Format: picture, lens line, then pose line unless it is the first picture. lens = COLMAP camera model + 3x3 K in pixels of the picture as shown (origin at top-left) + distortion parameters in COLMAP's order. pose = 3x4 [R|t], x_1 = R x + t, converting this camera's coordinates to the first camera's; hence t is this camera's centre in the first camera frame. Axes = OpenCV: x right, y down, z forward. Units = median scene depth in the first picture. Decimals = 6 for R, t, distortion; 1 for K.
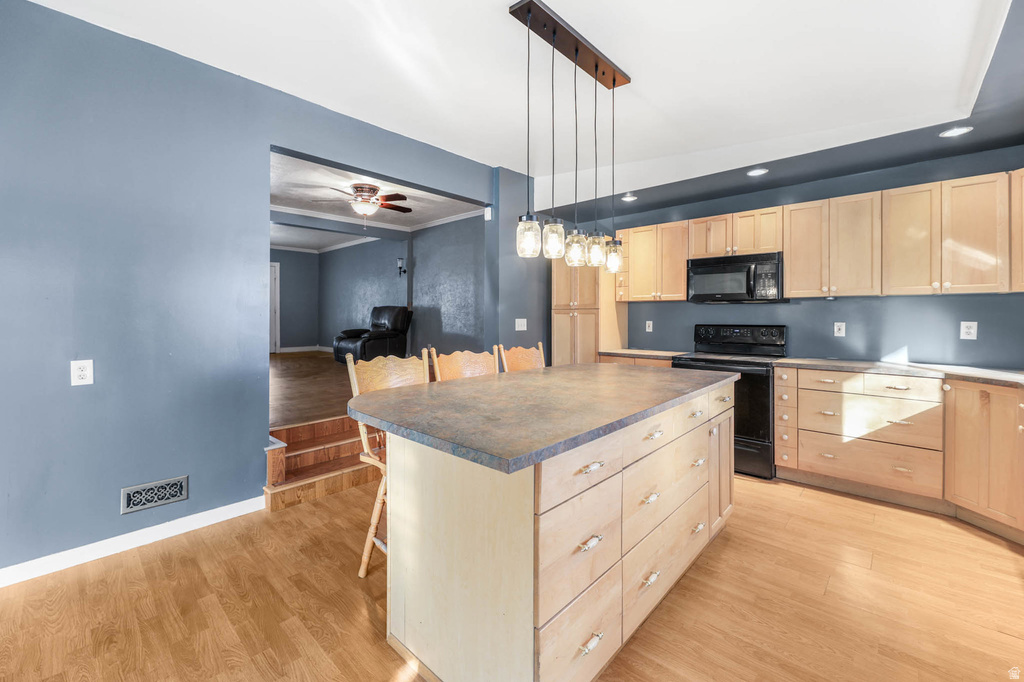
lens RADIAL K [[422.2, 0, 512.2], [0, 422.2, 315.7], [0, 0, 1]] dist [0.002584, 0.000059]
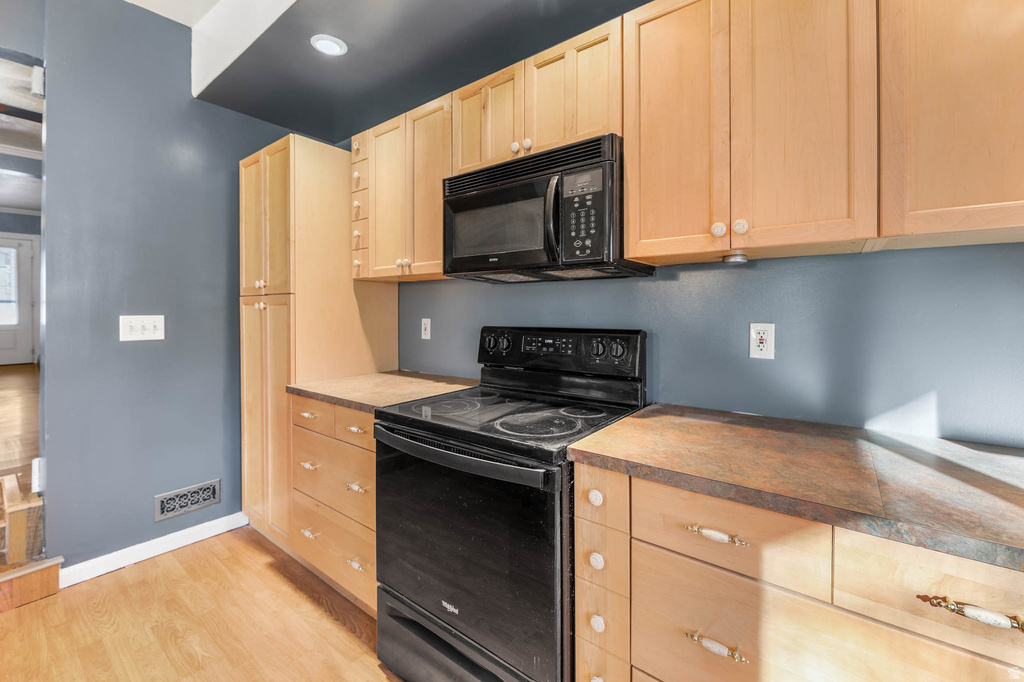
lens RADIAL K [[421.6, 0, 515.4], [0, 421.6, 311.7], [0, 0, 1]] dist [-0.001245, -0.000135]
pose [[0.994784, -0.003221, 0.101954, 0.485844], [0.002673, 0.999981, 0.005512, 0.002339], [-0.101970, -0.005211, 0.994774, 0.607893]]
